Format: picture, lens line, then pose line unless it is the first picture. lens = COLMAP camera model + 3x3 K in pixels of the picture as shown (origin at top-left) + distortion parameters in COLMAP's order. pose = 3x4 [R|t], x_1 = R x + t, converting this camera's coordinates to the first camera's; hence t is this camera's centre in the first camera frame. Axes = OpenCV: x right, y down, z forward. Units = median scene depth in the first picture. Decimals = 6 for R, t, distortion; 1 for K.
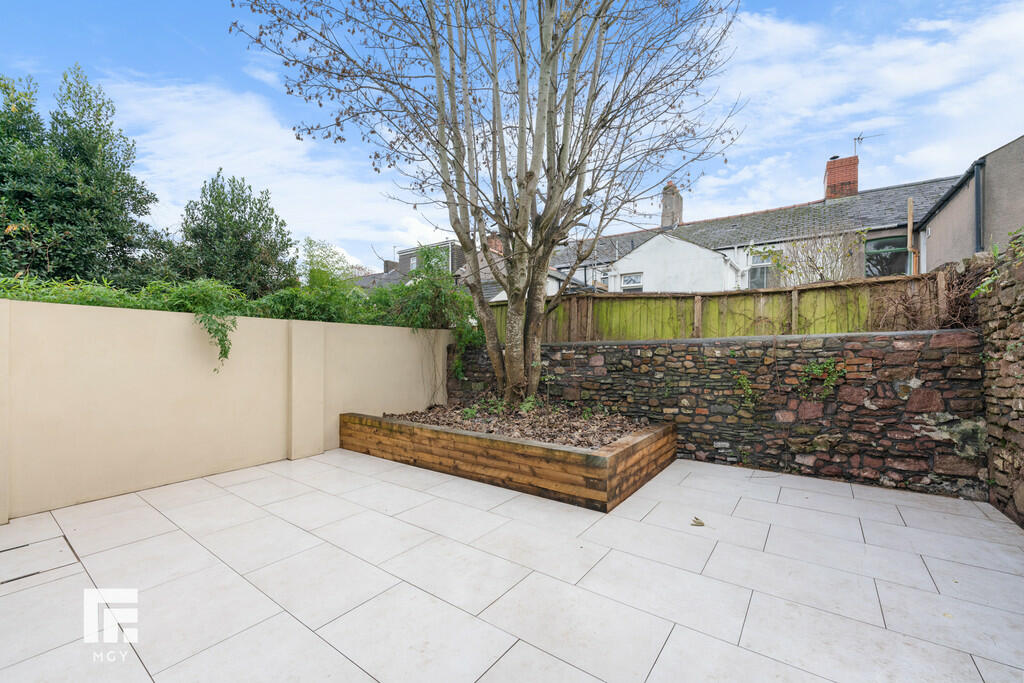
lens RADIAL K [[417.3, 0, 506.8], [0, 417.3, 353.4], [0, 0, 1]] dist [0.000289, -0.000314]
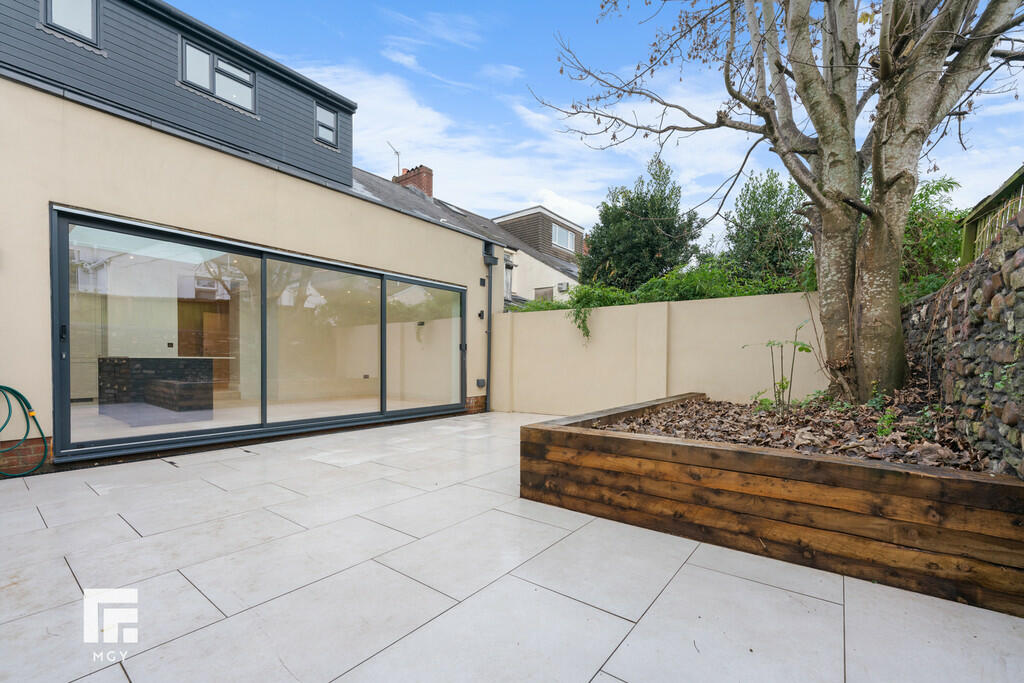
lens RADIAL K [[424.8, 0, 509.2], [0, 424.8, 367.2], [0, 0, 1]] dist [-0.000548, -0.000140]
pose [[-0.015573, 0.012643, -0.999799, 0.641007], [-0.008709, 0.999880, 0.012780, 0.080063], [0.999841, 0.008906, -0.015461, 0.613423]]
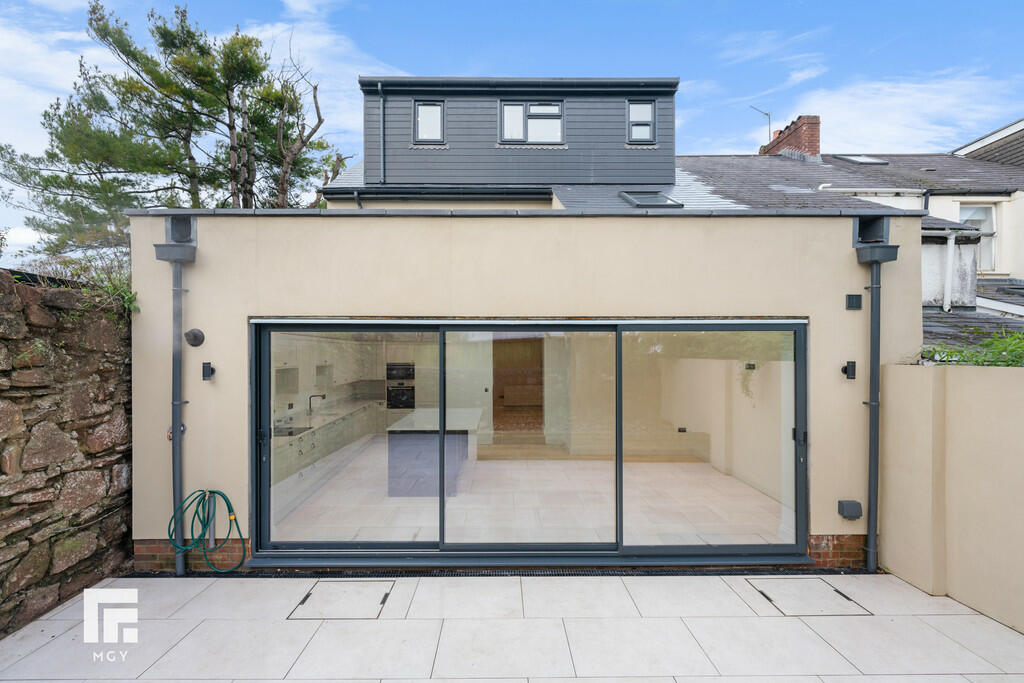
lens RADIAL K [[417.3, 0, 506.8], [0, 417.3, 353.4], [0, 0, 1]] dist [0.000289, -0.000314]
pose [[-0.791245, -0.003892, -0.611487, 0.110550], [-0.003389, 0.999992, -0.001980, -0.090121], [0.611490, 0.000506, -0.791252, 0.689487]]
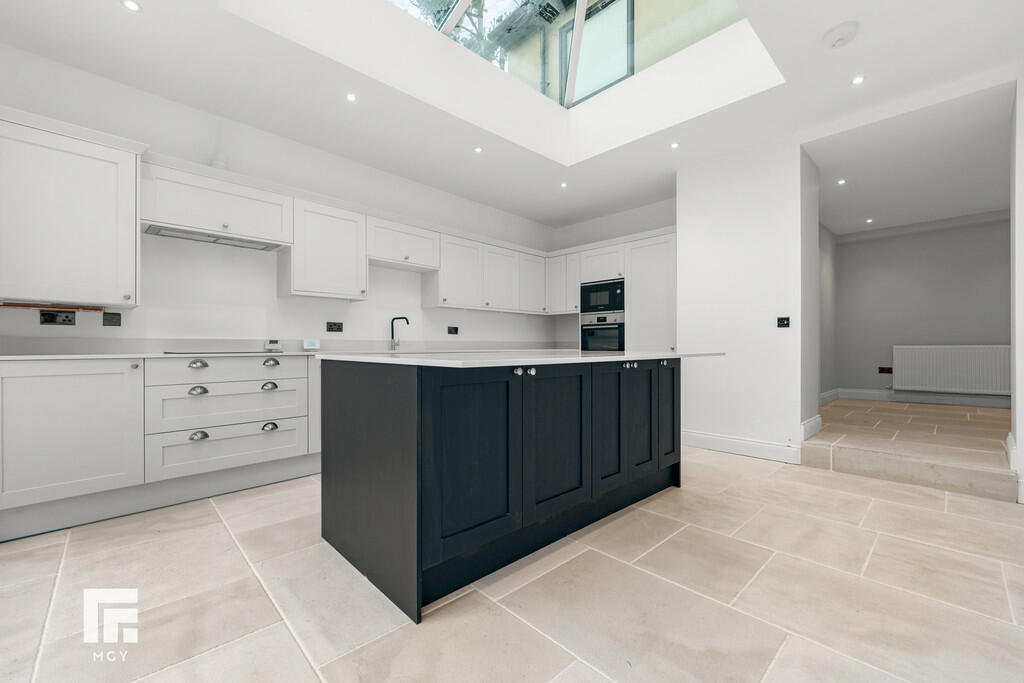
lens RADIAL K [[420.5, 0, 512.0], [0, 420.5, 341.5], [0, 0, 1]] dist [0.002082, 0.000096]
pose [[-0.985770, -0.000090, 0.168101, -0.466803], [-0.001504, 0.999965, -0.008280, 0.067745], [-0.168095, -0.008415, -0.985735, 0.113752]]
